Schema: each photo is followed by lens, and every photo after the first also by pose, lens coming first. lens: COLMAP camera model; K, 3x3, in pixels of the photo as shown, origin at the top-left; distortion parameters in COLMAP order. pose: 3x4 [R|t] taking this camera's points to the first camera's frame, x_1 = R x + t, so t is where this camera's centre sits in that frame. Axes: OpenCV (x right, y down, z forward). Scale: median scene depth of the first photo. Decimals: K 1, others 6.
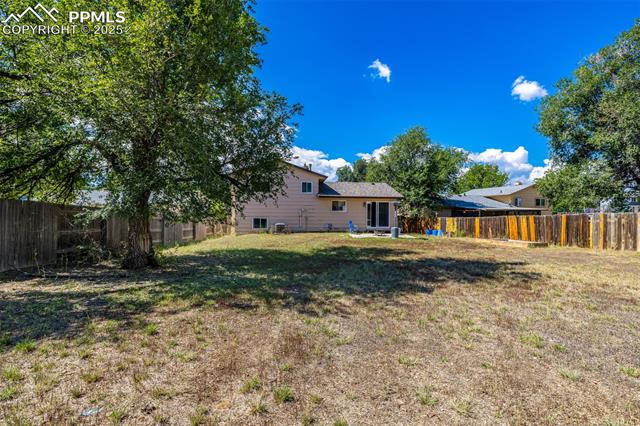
lens RADIAL K [[283.4, 0, 330.4], [0, 283.4, 213.7], [0, 0, 1]] dist [-0.000252, 0.000025]
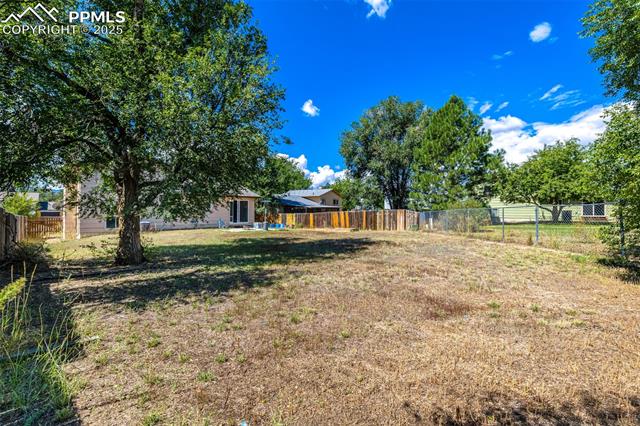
lens RADIAL K [[283.4, 0, 330.4], [0, 283.4, 213.7], [0, 0, 1]] dist [-0.000252, 0.000025]
pose [[0.767926, -0.010546, 0.640452, -0.271253], [0.003277, 0.999916, 0.012537, -0.001124], [-0.640531, -0.007529, 0.767896, -0.092331]]
